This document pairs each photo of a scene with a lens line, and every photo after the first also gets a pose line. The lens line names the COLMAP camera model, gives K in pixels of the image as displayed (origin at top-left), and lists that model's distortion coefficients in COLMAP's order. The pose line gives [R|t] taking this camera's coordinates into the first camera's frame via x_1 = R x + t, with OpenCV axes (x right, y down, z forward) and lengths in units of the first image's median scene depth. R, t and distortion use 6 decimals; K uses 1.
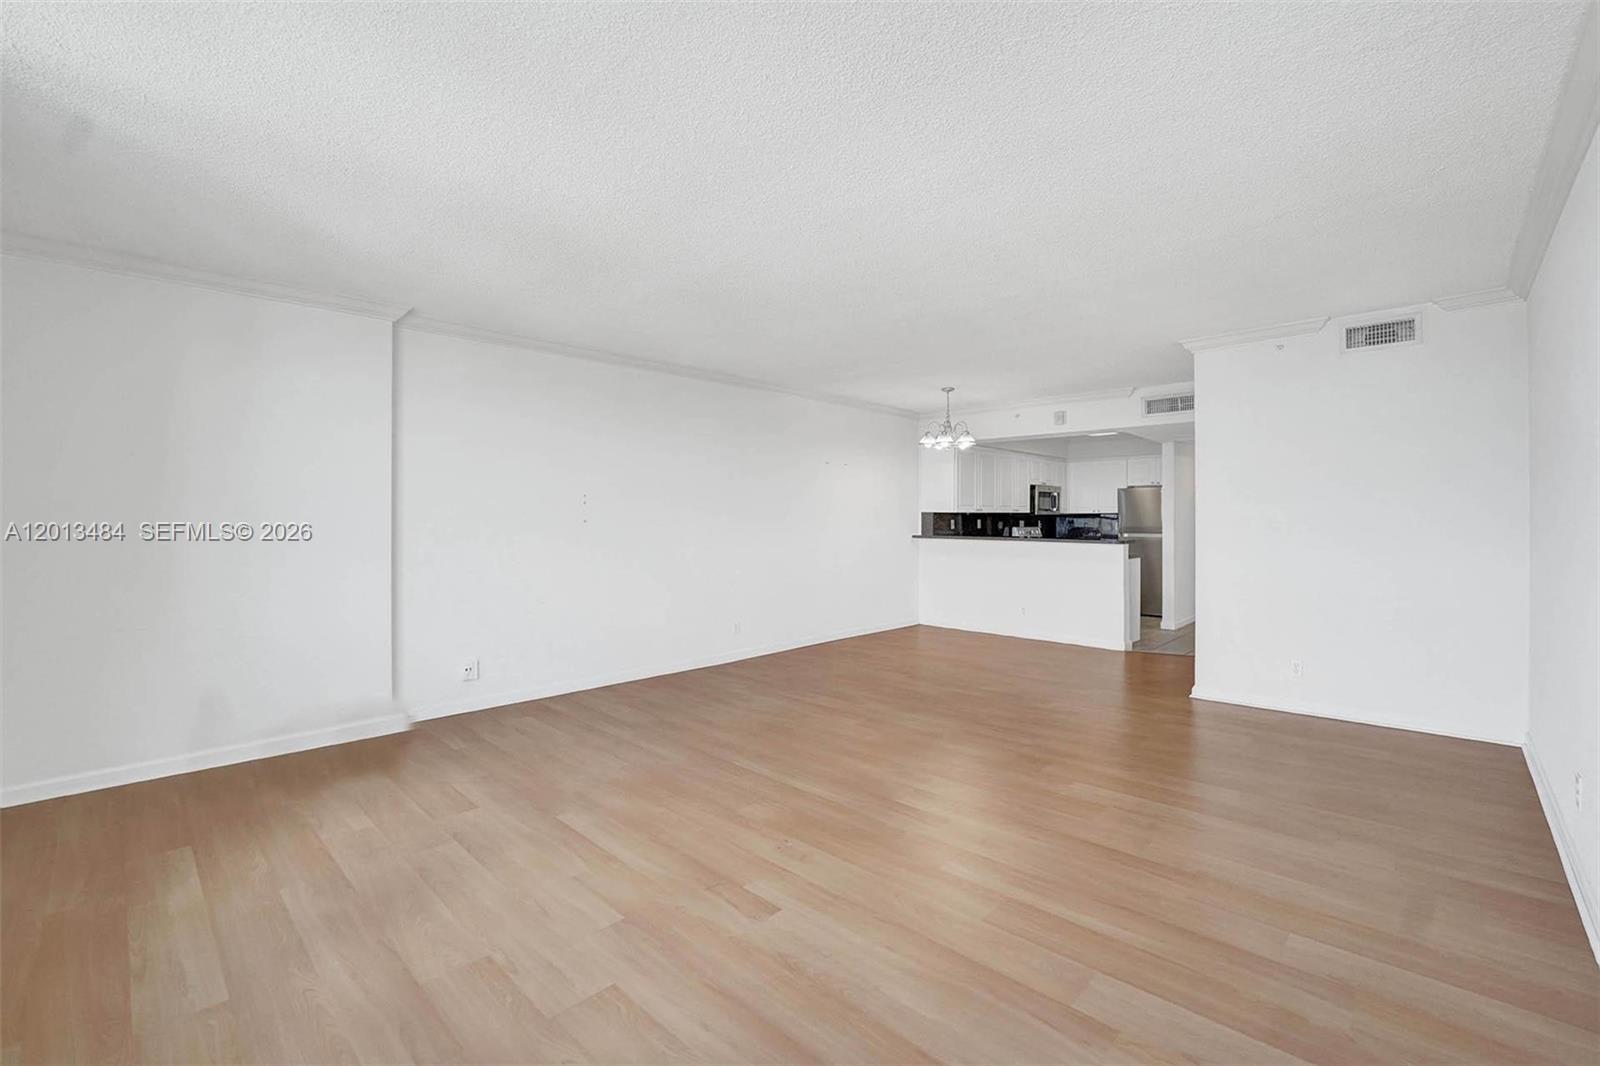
lens RADIAL K [[676.0, 0, 808.5], [0, 676.0, 507.6], [0, 0, 1]] dist [-0.017183, 0.002965]
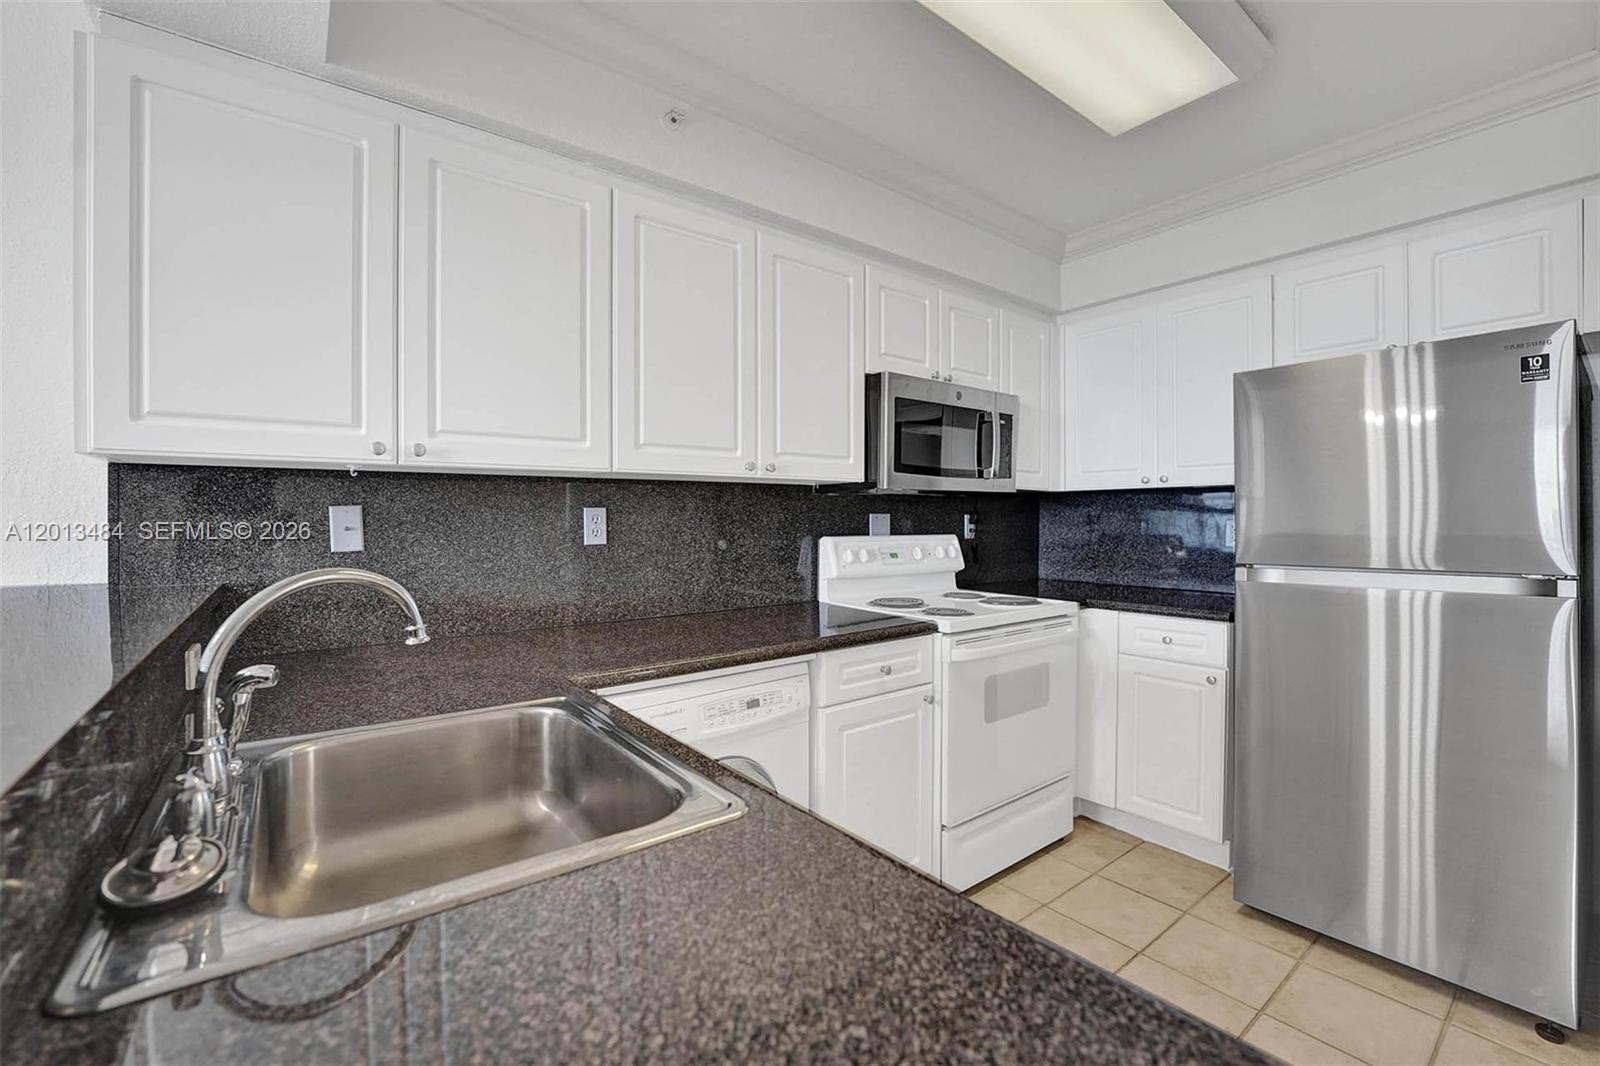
lens RADIAL K [[676.0, 0, 810.1], [0, 676.0, 516.2], [0, 0, 1]] dist [-0.017183, 0.002965]
pose [[0.989852, -0.001626, -0.142089, 0.376832], [0.003842, 0.999875, 0.015326, 0.018136], [0.142047, -0.015716, 0.989735, 0.812961]]
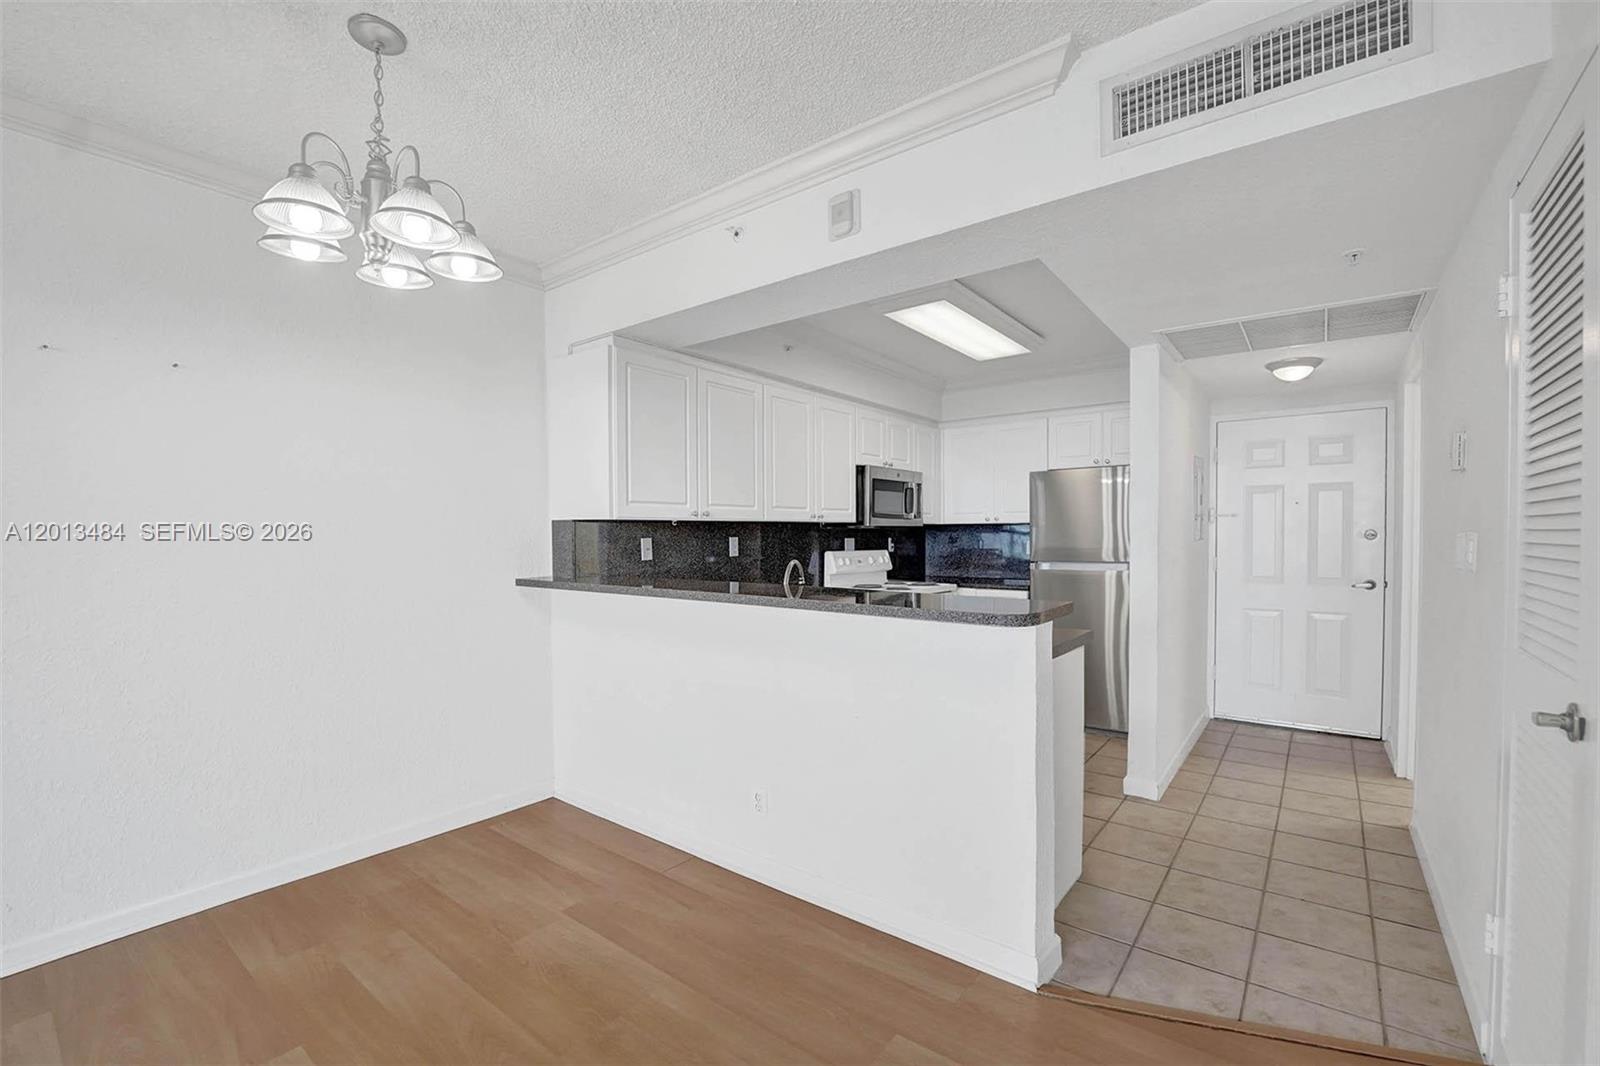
lens RADIAL K [[676.0, 0, 805.2], [0, 676.0, 541.0], [0, 0, 1]] dist [-0.017183, 0.002965]
pose [[0.995274, -0.008283, 0.096751, 0.268052], [0.005932, 0.999681, 0.024565, 0.009891], [-0.096924, -0.023875, 0.995005, 0.567358]]
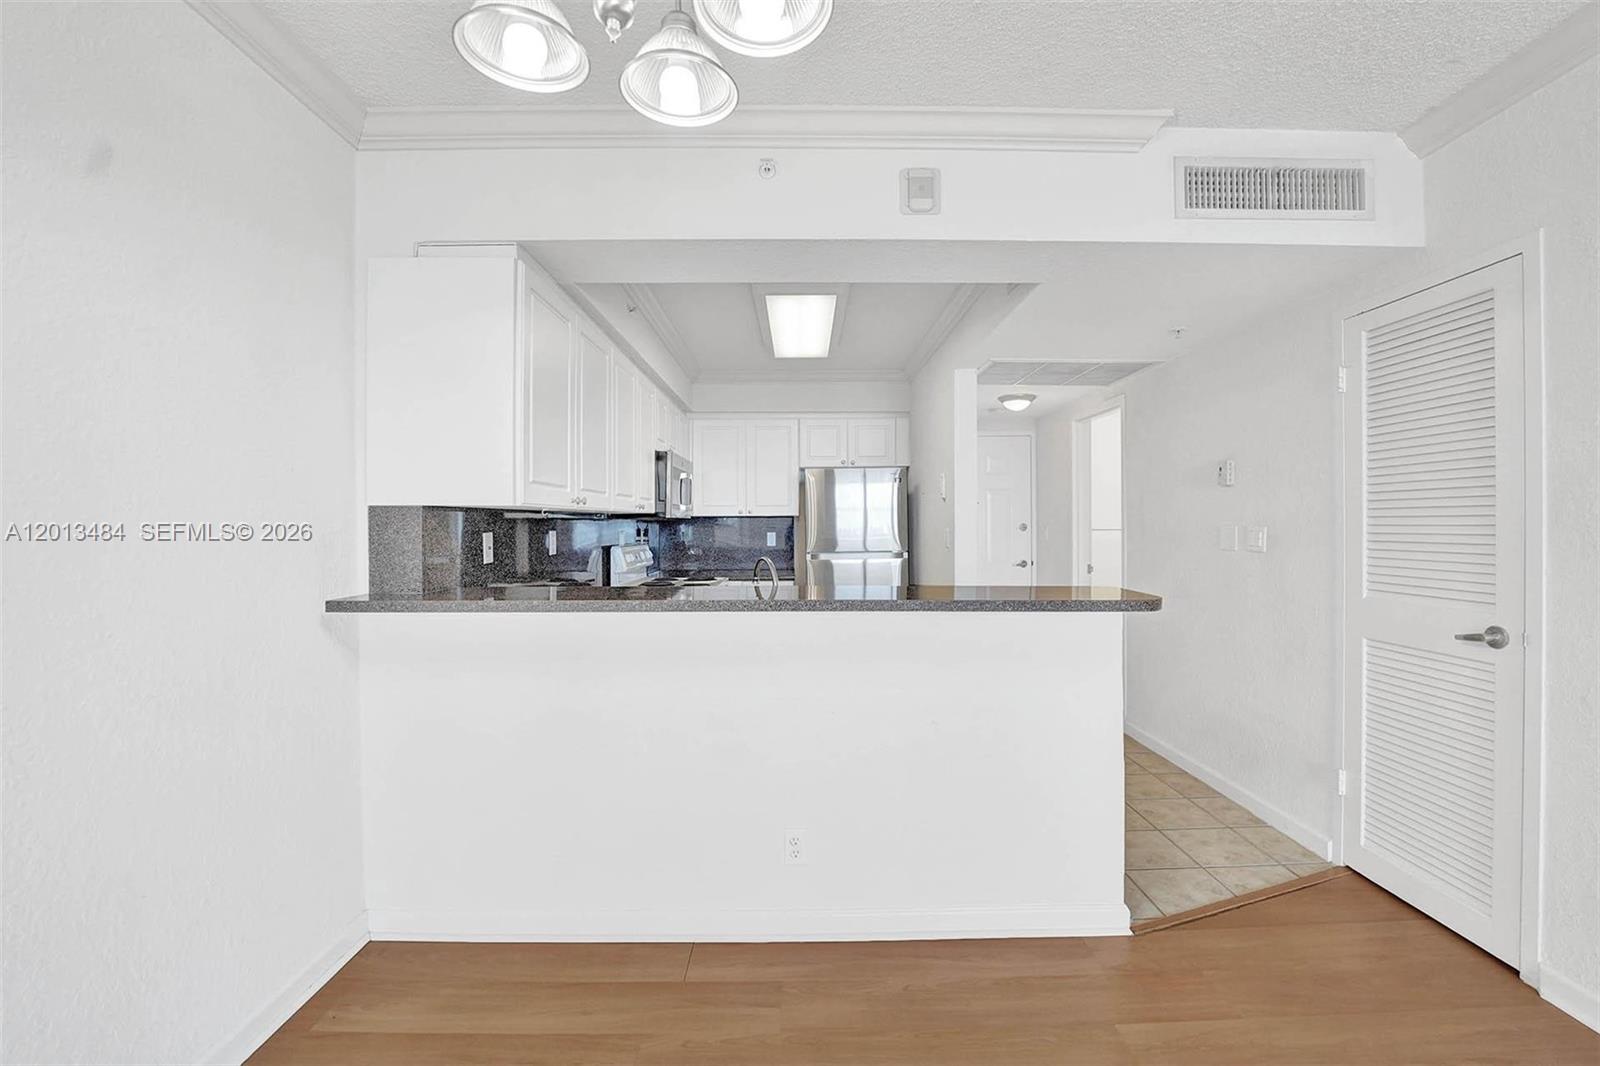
lens RADIAL K [[676.0, 0, 798.9], [0, 676.0, 516.5], [0, 0, 1]] dist [-0.017183, 0.002965]
pose [[0.724550, 0.003534, 0.689214, 0.105868], [-0.004026, 0.999991, -0.000896, 0.010277], [-0.689211, -0.002126, 0.724558, 0.679921]]
